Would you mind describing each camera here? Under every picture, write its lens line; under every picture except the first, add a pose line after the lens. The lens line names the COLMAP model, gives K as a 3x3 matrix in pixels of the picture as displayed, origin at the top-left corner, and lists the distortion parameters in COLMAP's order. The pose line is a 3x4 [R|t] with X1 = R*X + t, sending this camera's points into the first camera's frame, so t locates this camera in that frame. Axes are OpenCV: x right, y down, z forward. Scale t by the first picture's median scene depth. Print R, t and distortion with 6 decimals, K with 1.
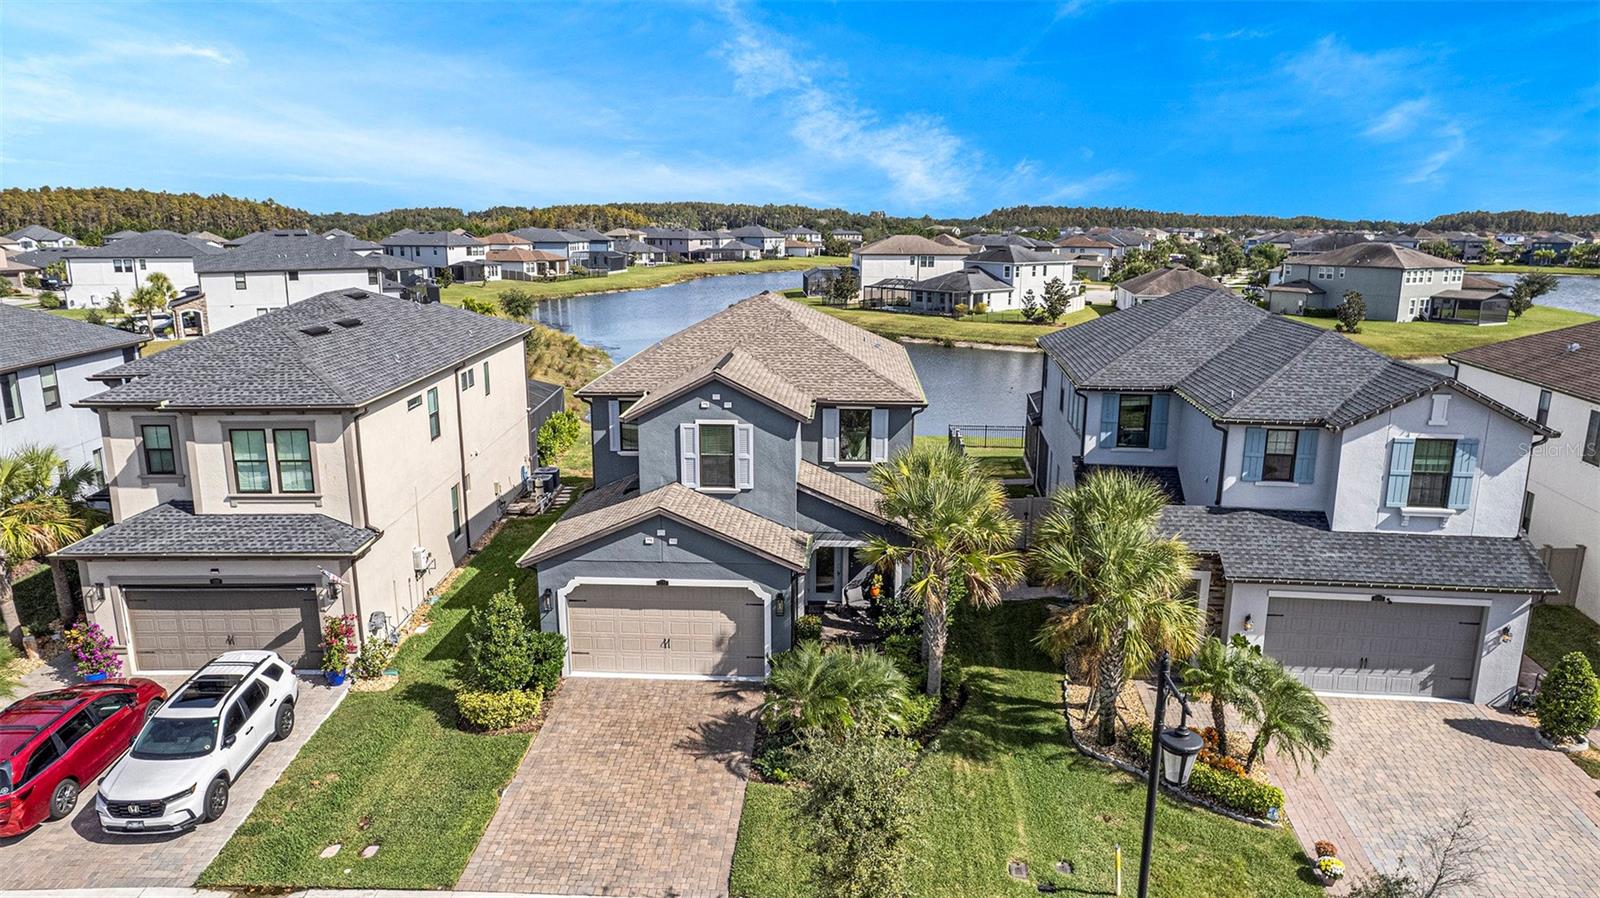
lens RADIAL K [[1074.2, 0, 790.4], [0, 1074.2, 450.6], [0, 0, 1]] dist [-0.078965, 0.084125]
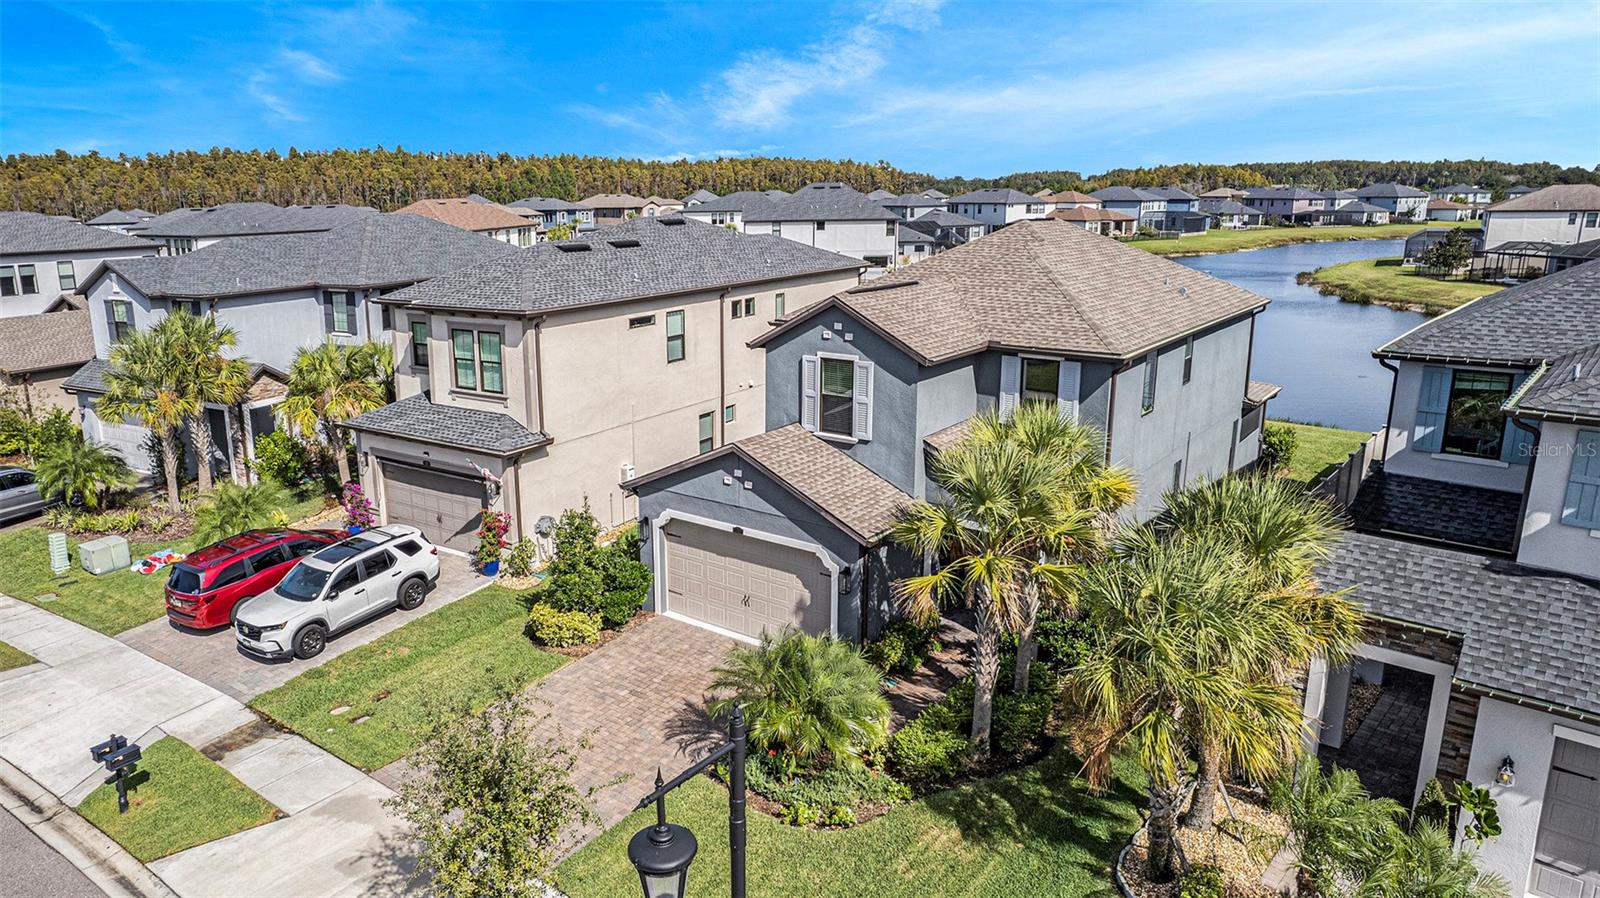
lens RADIAL K [[1074.2, 0, 790.4], [0, 1074.2, 450.6], [0, 0, 1]] dist [-0.078965, 0.084125]
pose [[0.802506, 0.123108, -0.583806, 0.401826], [-0.111248, 0.992197, 0.056303, 0.003728], [0.586182, 0.019763, 0.809939, 0.295145]]
